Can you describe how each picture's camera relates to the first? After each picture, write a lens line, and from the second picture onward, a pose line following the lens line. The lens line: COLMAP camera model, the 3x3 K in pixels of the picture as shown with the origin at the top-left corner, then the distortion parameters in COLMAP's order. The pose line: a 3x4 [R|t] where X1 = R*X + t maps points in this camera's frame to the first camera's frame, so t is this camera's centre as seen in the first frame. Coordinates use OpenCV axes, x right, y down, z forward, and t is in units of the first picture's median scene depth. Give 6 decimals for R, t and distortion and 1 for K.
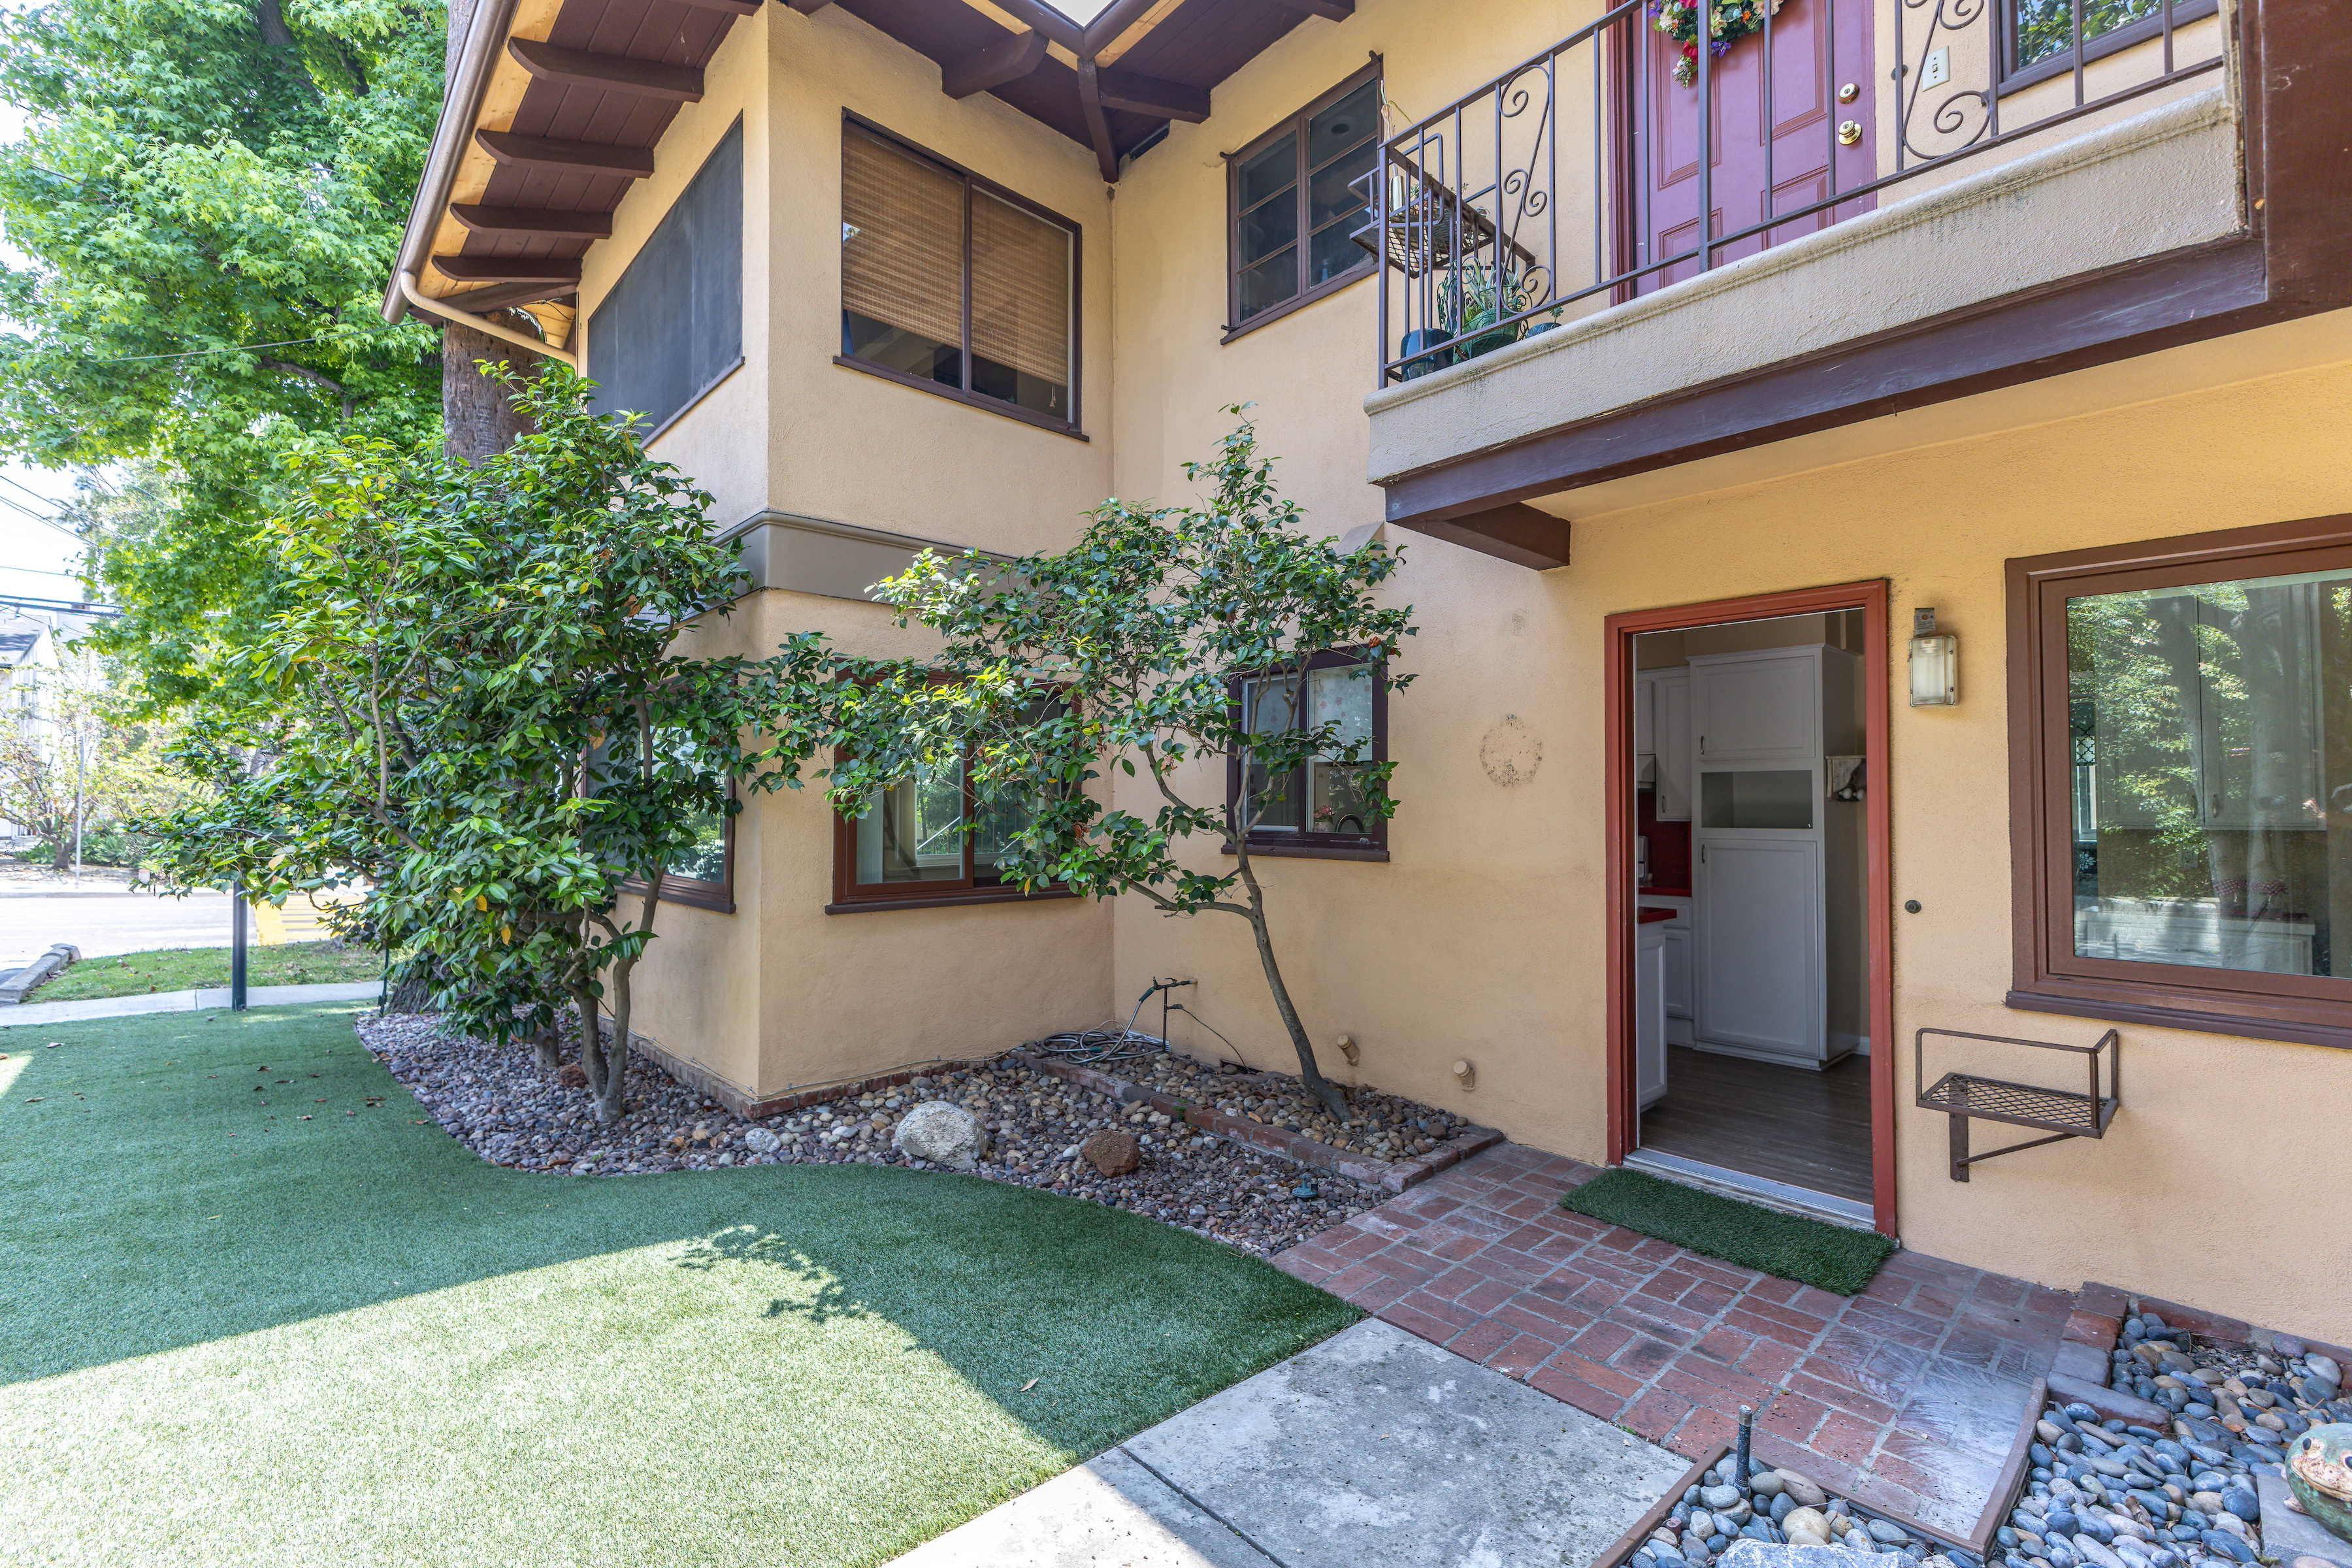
lens RADIAL K [[1000.8, 0, 1171.3], [0, 1000.8, 781.2], [0, 0, 1]] dist [0.003283, 0.000185]
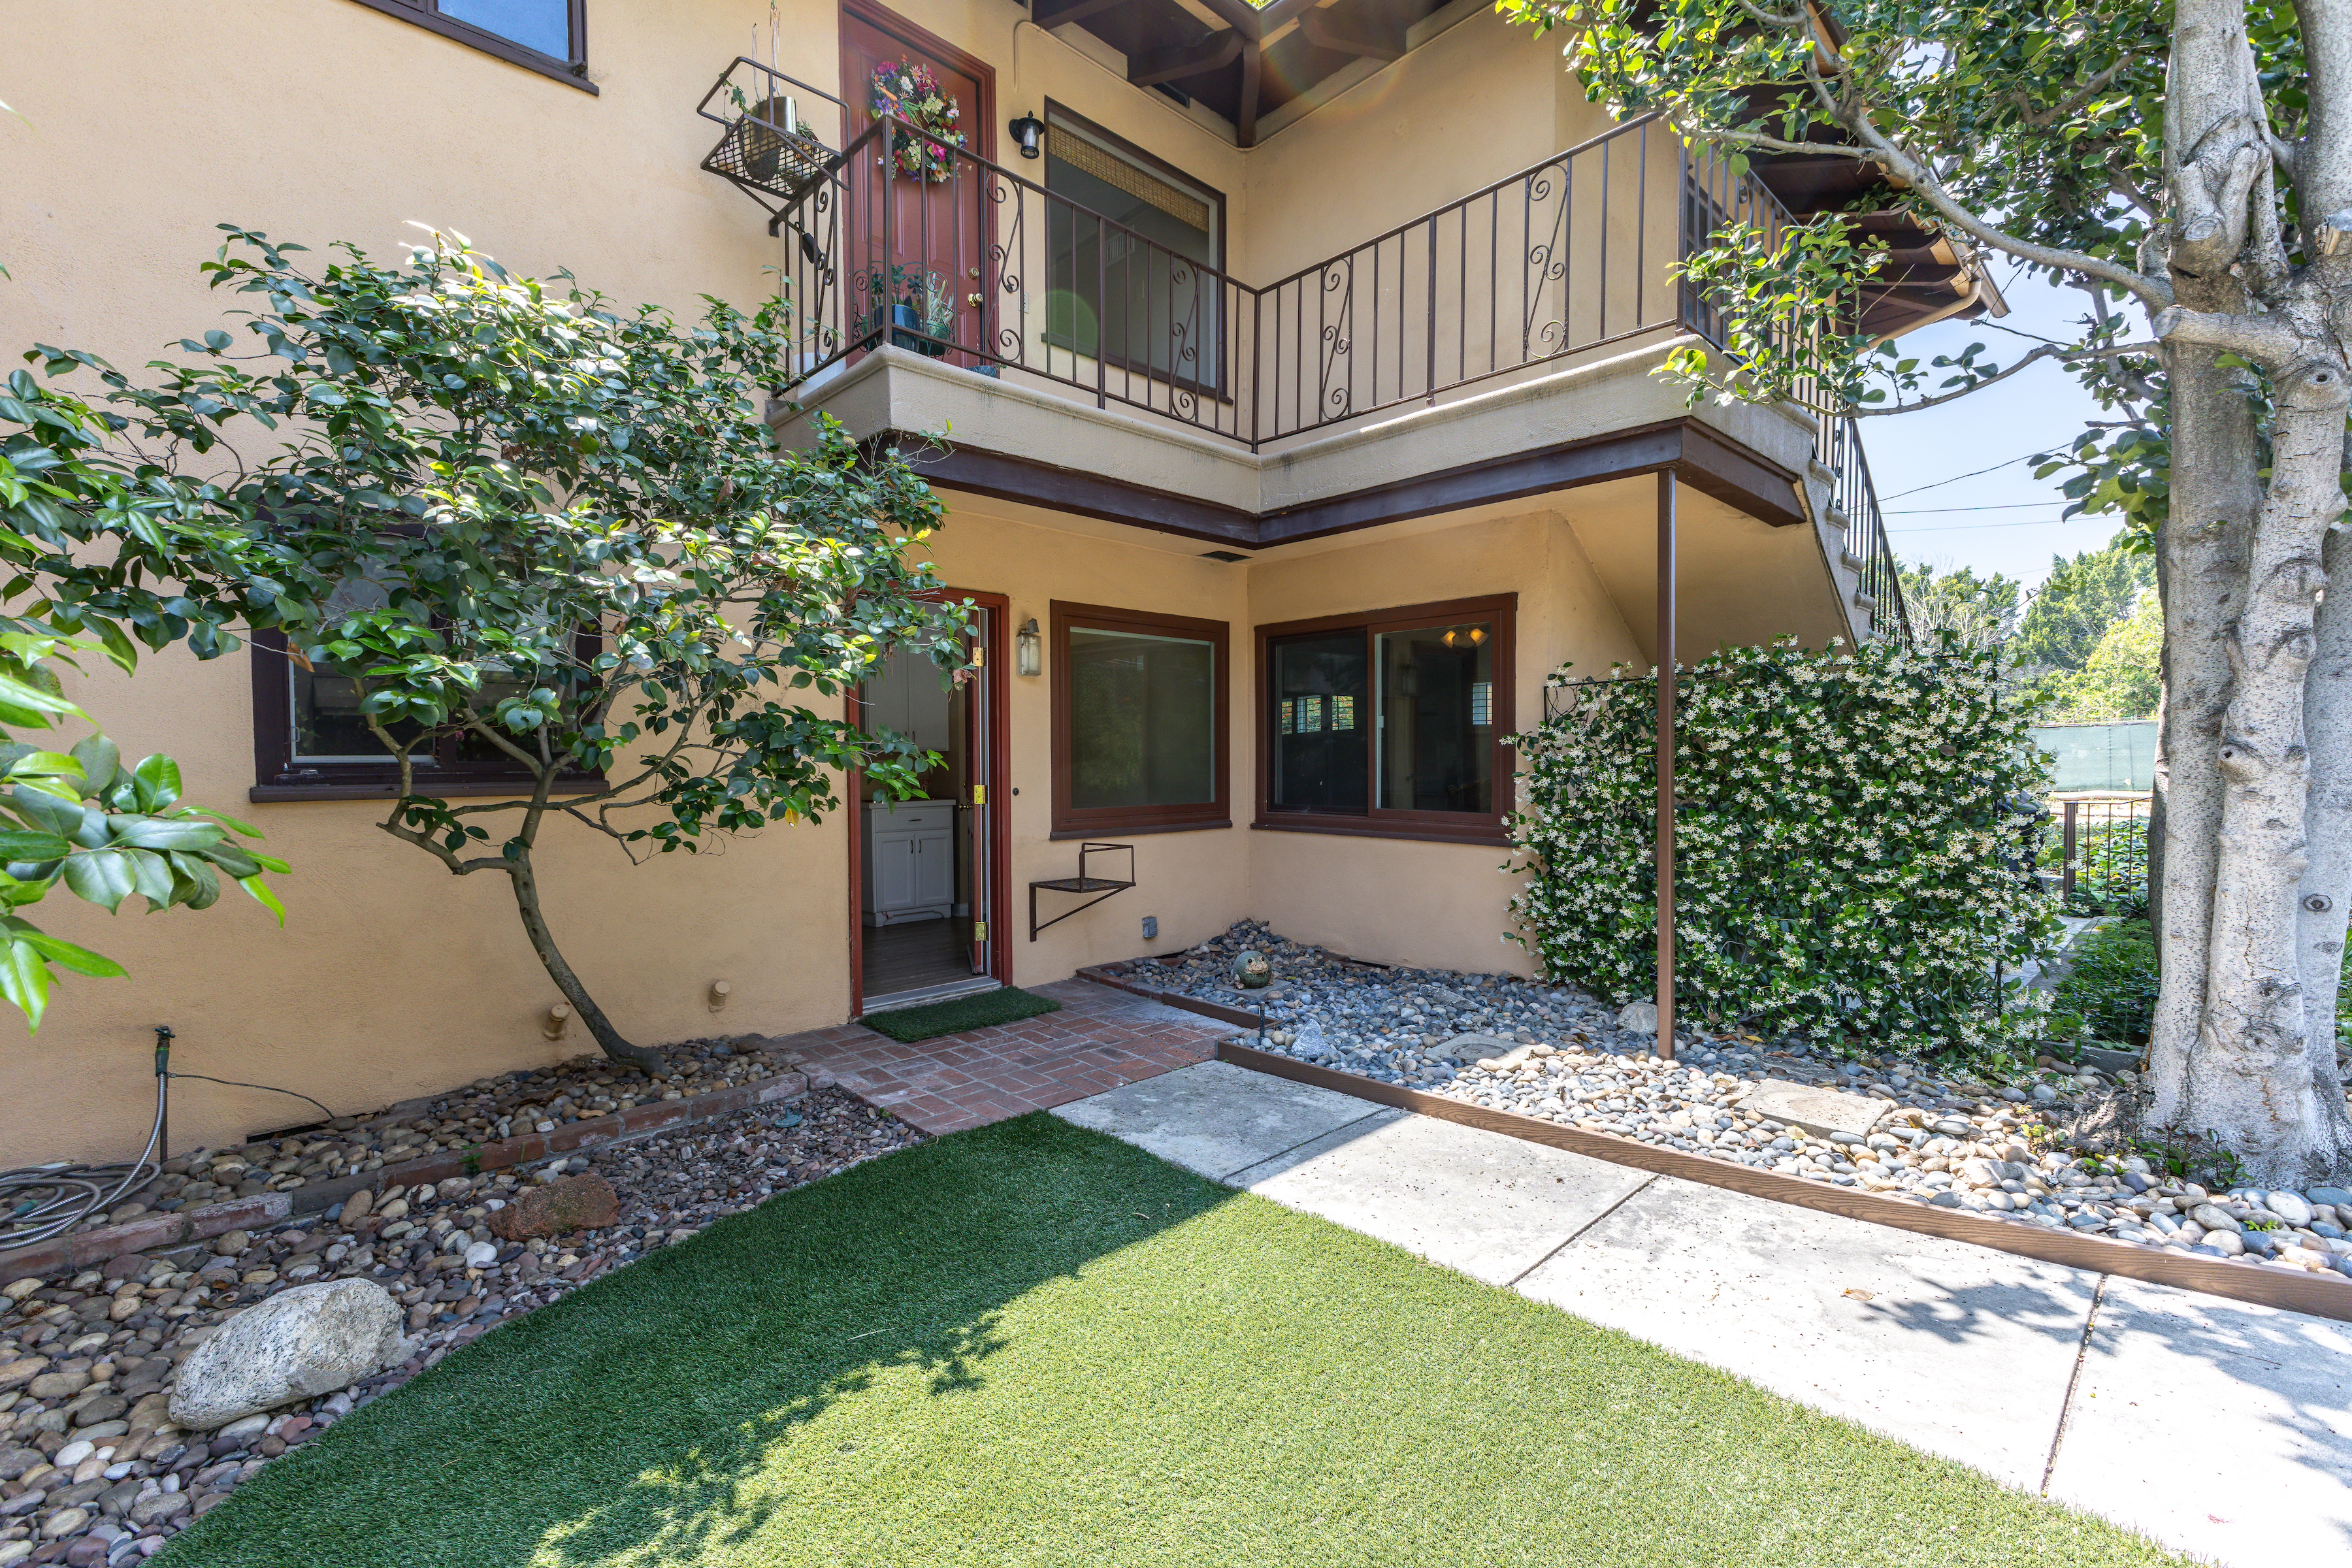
lens RADIAL K [[1000.8, 0, 1171.3], [0, 1000.8, 781.2], [0, 0, 1]] dist [0.003283, 0.000185]
pose [[-0.002030, -0.030726, 0.999526, -0.948036], [-0.019343, 0.999342, 0.030681, 0.048280], [-0.999811, -0.019271, -0.002623, 0.723365]]
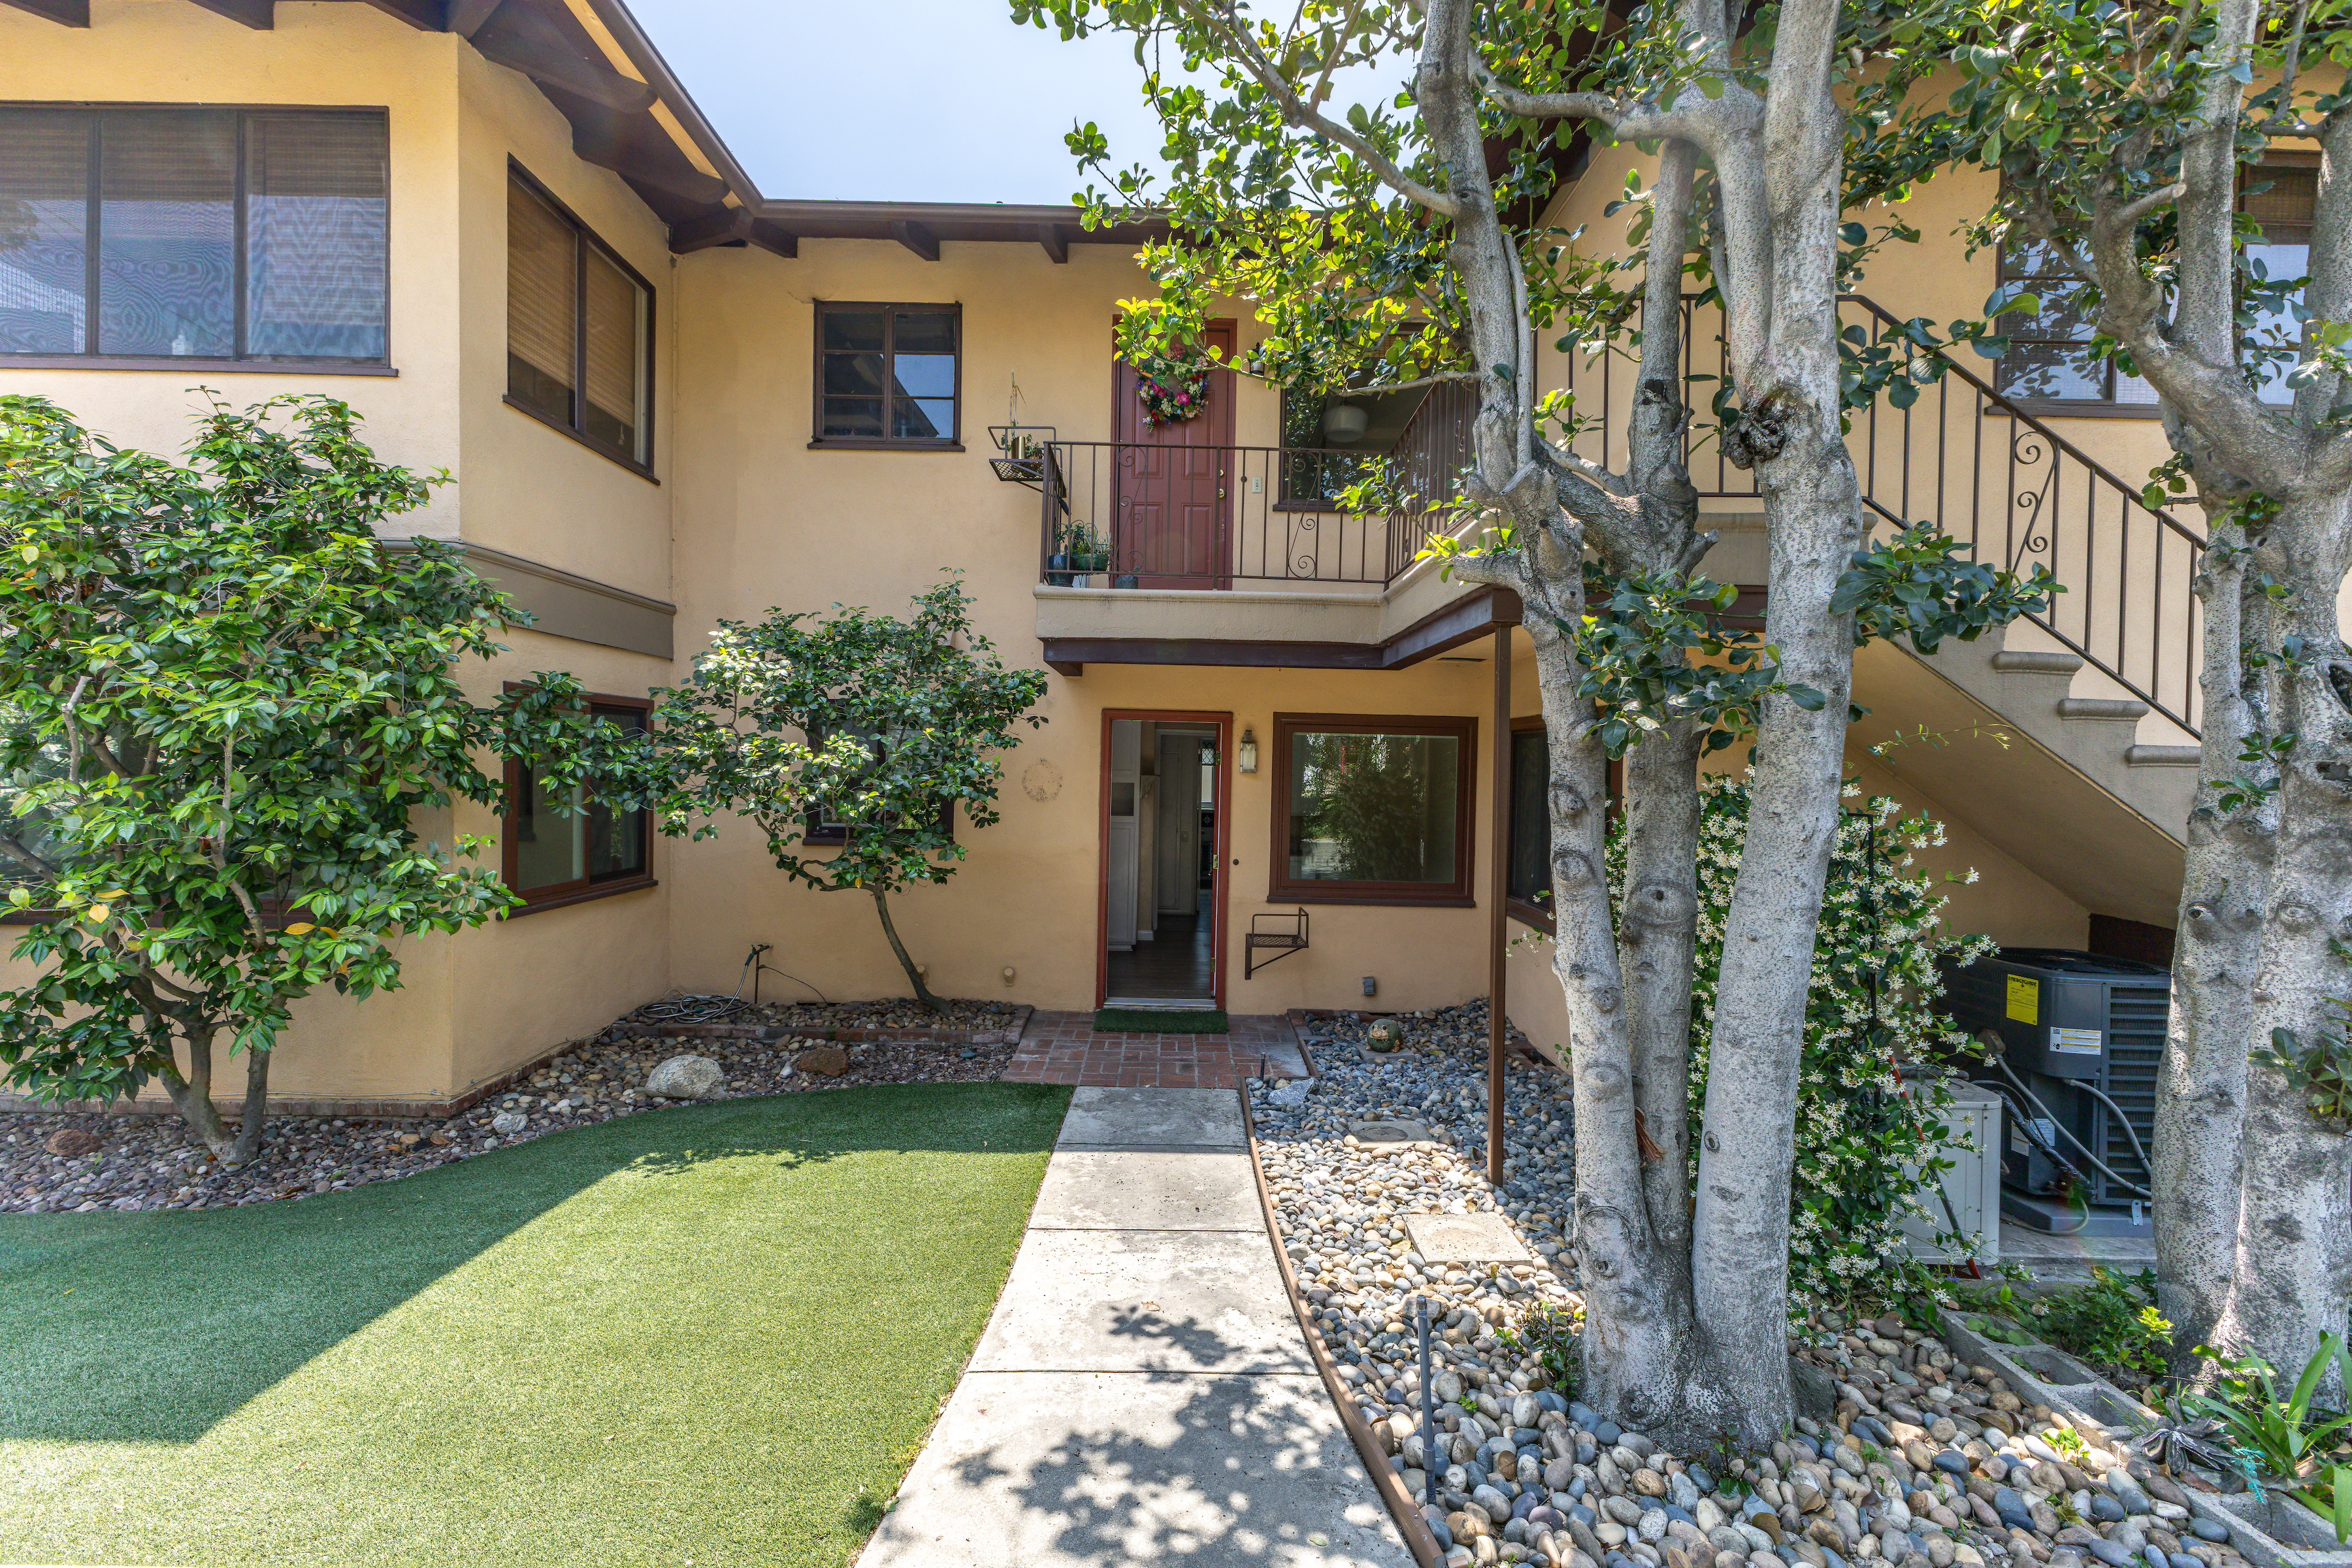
lens RADIAL K [[1000.8, 0, 1171.3], [0, 1000.8, 781.2], [0, 0, 1]] dist [0.003283, 0.000185]
pose [[0.682455, 0.000828, 0.730927, -0.957641], [-0.036589, 0.998784, 0.033030, -0.119303], [-0.730011, -0.049285, 0.681656, -0.389594]]
